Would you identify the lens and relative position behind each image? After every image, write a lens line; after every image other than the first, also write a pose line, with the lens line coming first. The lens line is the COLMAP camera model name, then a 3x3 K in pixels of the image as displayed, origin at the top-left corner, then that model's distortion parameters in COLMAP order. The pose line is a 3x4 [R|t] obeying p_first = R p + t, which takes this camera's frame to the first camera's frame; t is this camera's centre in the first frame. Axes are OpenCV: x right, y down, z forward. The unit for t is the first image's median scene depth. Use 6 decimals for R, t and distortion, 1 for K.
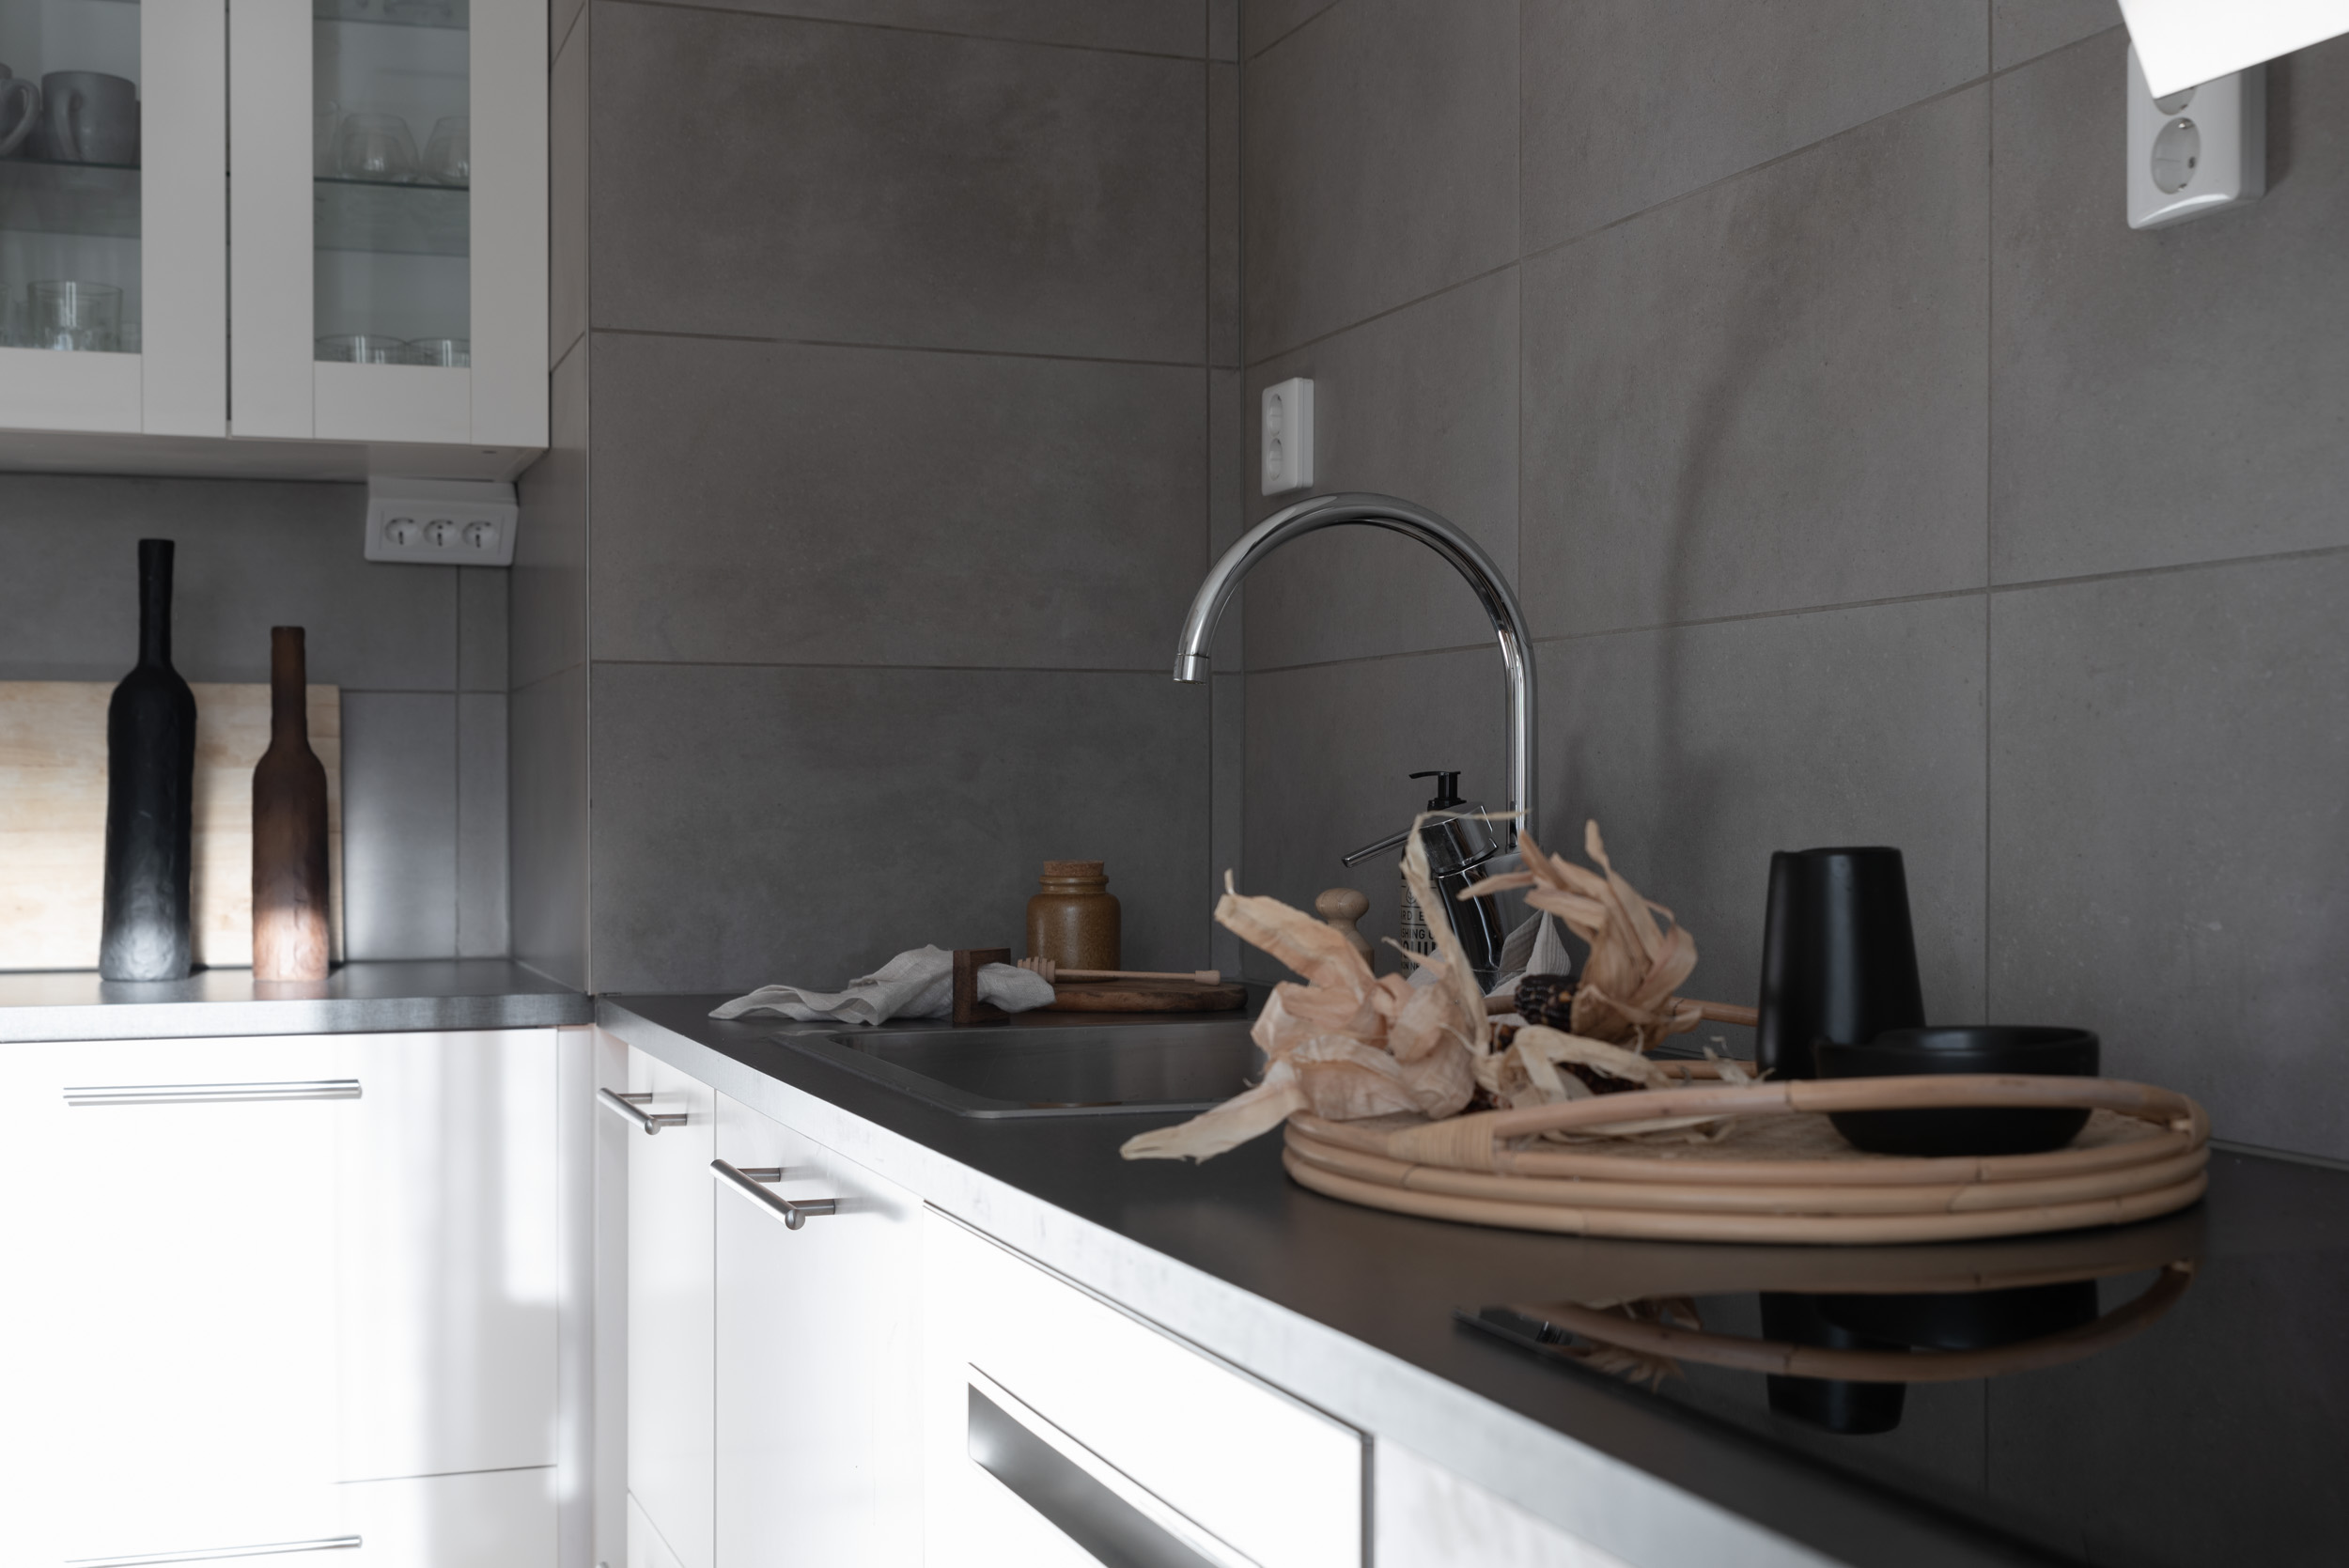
lens RADIAL K [[2856.6, 0, 1174.5], [0, 2856.6, 784.0], [0, 0, 1]] dist [-0.001741, 0.000459]
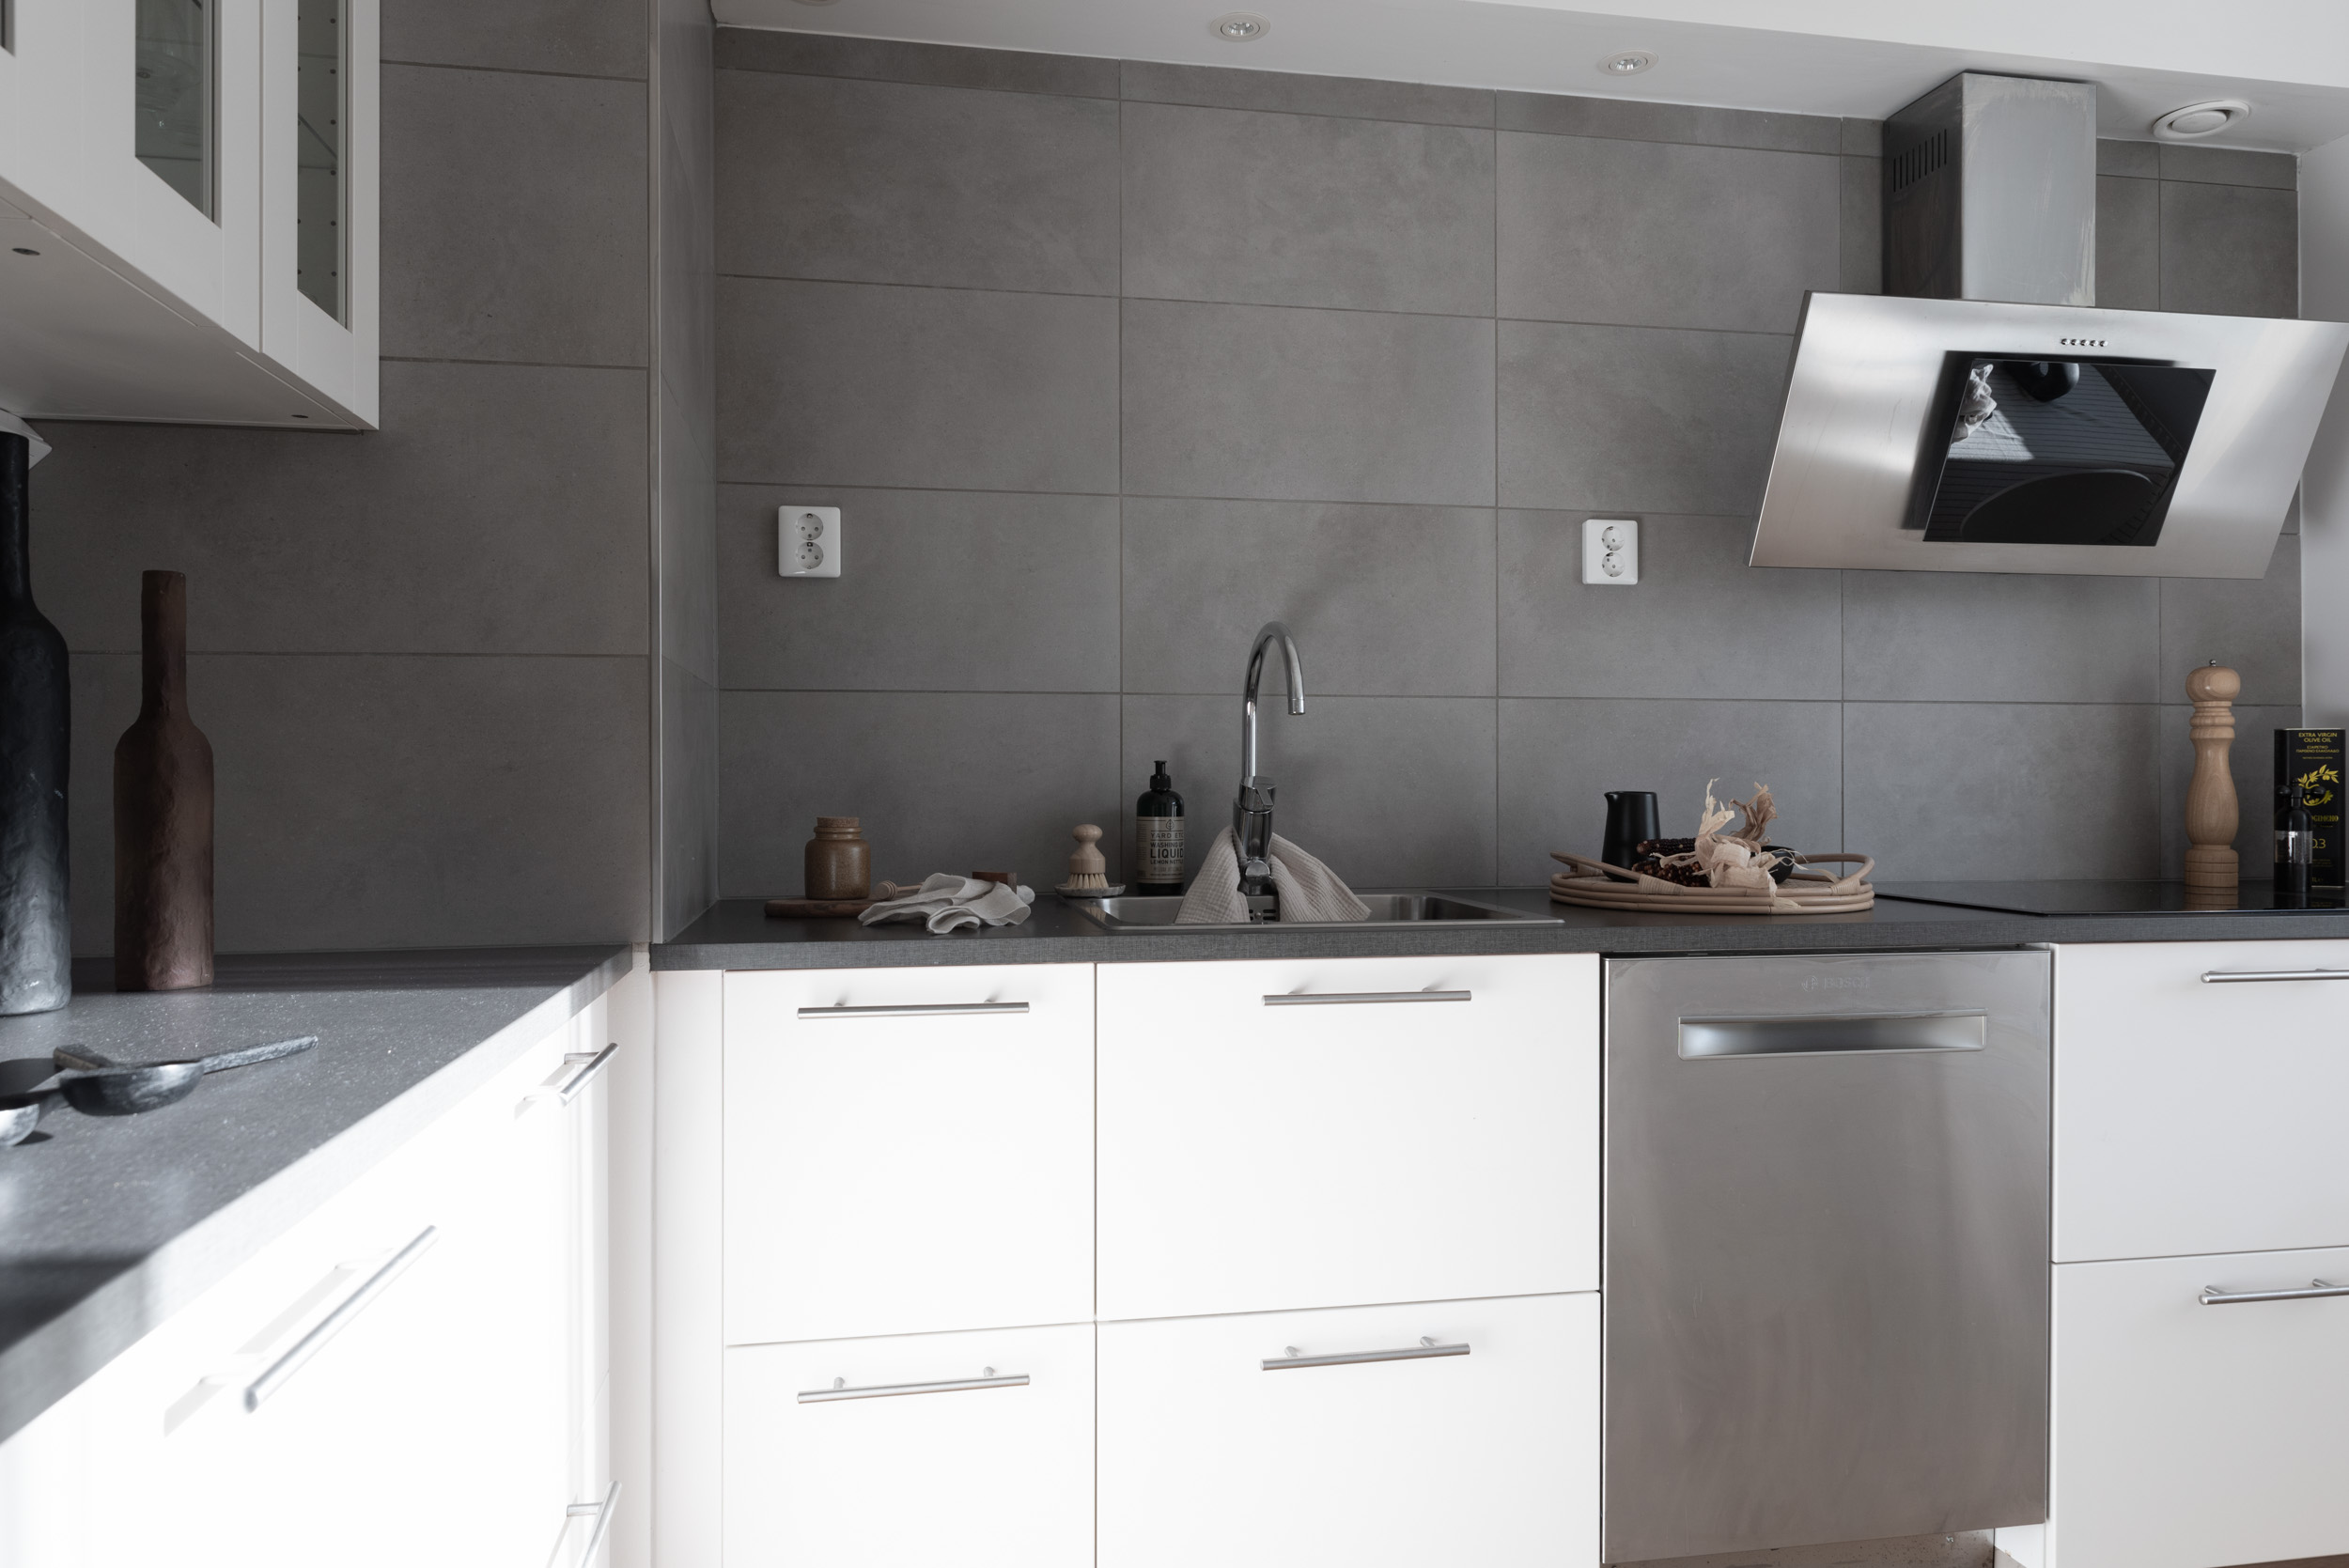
lens RADIAL K [[1616.5, 0, 1174.5], [0, 1616.5, 784.0], [0, 0, 1]] dist [-0.009813, -0.004290]
pose [[0.150557, -0.003579, 0.988595, -1.123449], [-0.003789, 0.999984, 0.004198, 0.007631], [-0.988594, -0.004378, 0.150541, 0.945055]]
